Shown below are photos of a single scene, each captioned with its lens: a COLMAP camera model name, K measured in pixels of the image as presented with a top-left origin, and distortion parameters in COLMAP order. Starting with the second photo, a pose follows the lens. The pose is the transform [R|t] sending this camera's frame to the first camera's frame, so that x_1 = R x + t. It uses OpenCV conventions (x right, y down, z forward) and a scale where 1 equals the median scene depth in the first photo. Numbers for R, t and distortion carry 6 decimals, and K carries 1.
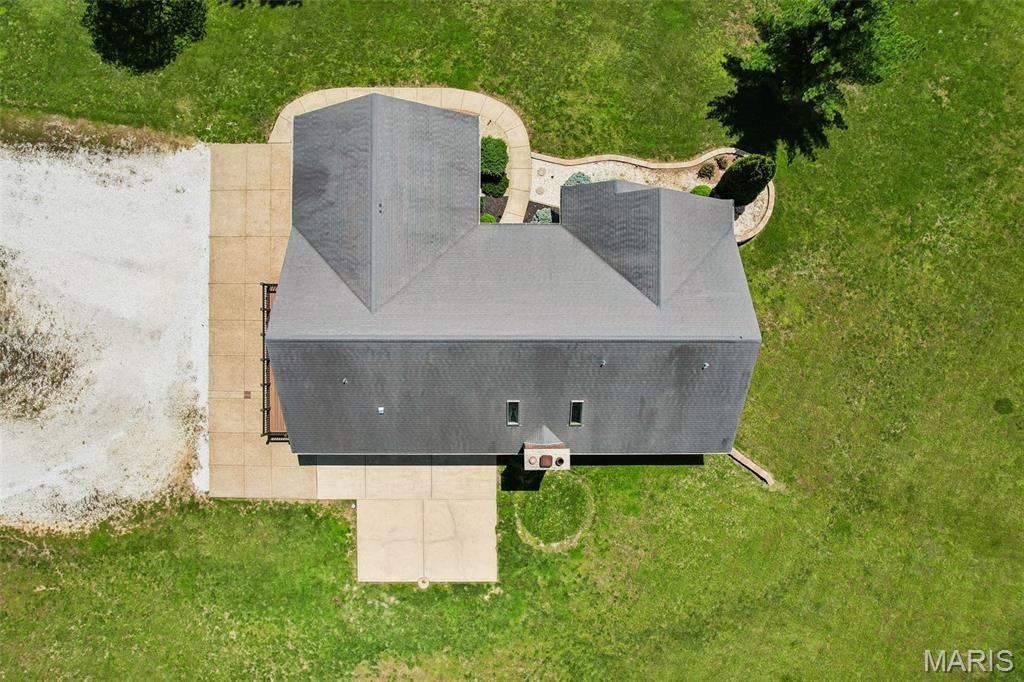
lens RADIAL K [[659.1, 0, 512.3], [0, 659.1, 344.4], [0, 0, 1]] dist [-0.080246, 0.068718]
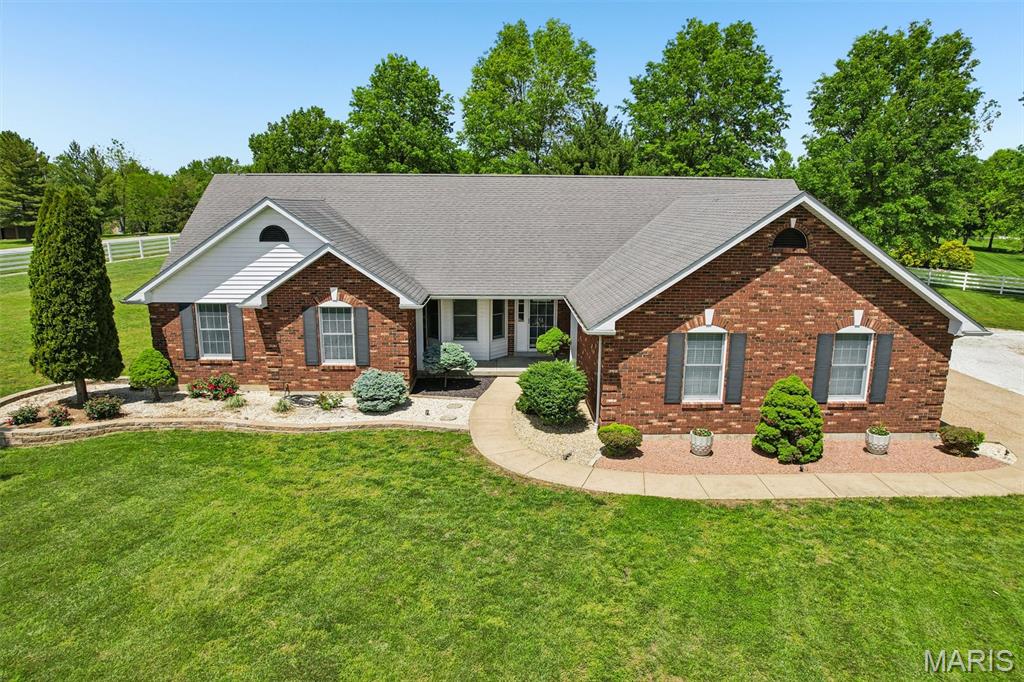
lens RADIAL K [[658.1, 0, 513.1], [0, 658.1, 342.0], [0, 0, 1]] dist [-0.089769, 0.084077]
pose [[-0.999483, -0.012755, -0.029516, 0.011655], [-0.026026, -0.218138, 0.975571, -0.719568], [-0.018882, 0.975835, 0.217693, 0.834451]]
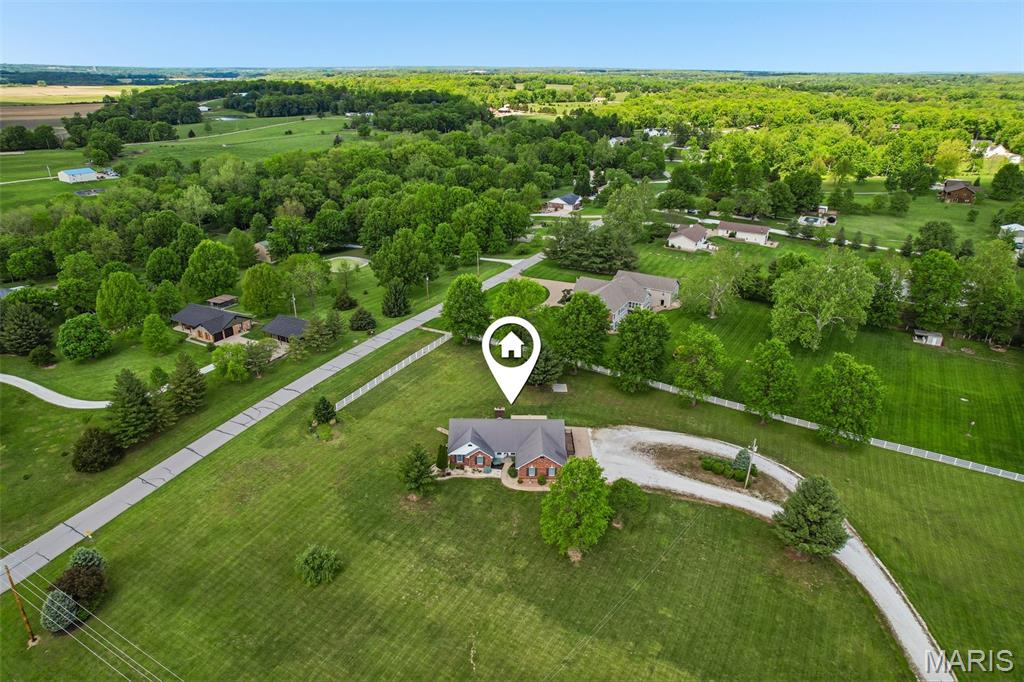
lens RADIAL K [[655.7, 0, 512.0], [0, 655.7, 341.0], [0, 0, 1]] dist [-0.079106, 0.064332]
pose [[-0.999802, -0.016993, -0.010398, 0.017778], [-0.002820, -0.395929, 0.918277, -3.072766], [-0.019721, 0.918124, 0.395802, -0.967970]]
